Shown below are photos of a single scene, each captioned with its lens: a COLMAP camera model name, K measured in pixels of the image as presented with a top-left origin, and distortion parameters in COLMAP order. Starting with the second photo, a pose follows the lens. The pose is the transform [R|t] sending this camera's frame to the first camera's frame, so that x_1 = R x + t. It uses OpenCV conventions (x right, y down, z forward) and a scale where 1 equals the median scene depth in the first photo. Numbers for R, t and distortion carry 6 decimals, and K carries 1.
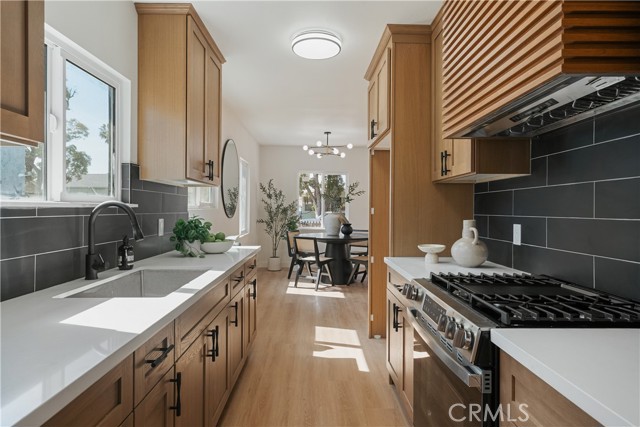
lens RADIAL K [[371.6, 0, 319.3], [0, 371.6, 212.4], [0, 0, 1]] dist [0.004778, 0.002623]
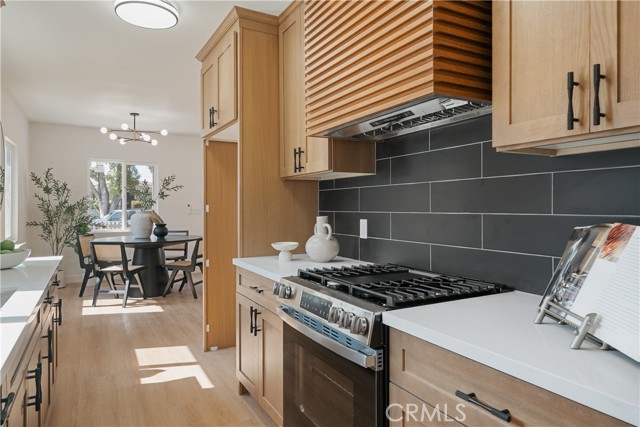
lens RADIAL K [[415.2, 0, 319.5], [0, 415.2, 211.5], [0, 0, 1]] dist [-0.004265, -0.004380]
pose [[0.877990, -0.013377, 0.478493, -0.129720], [0.011385, 0.999910, 0.007063, -0.000962], [-0.478544, -0.000754, 0.878063, -0.002843]]
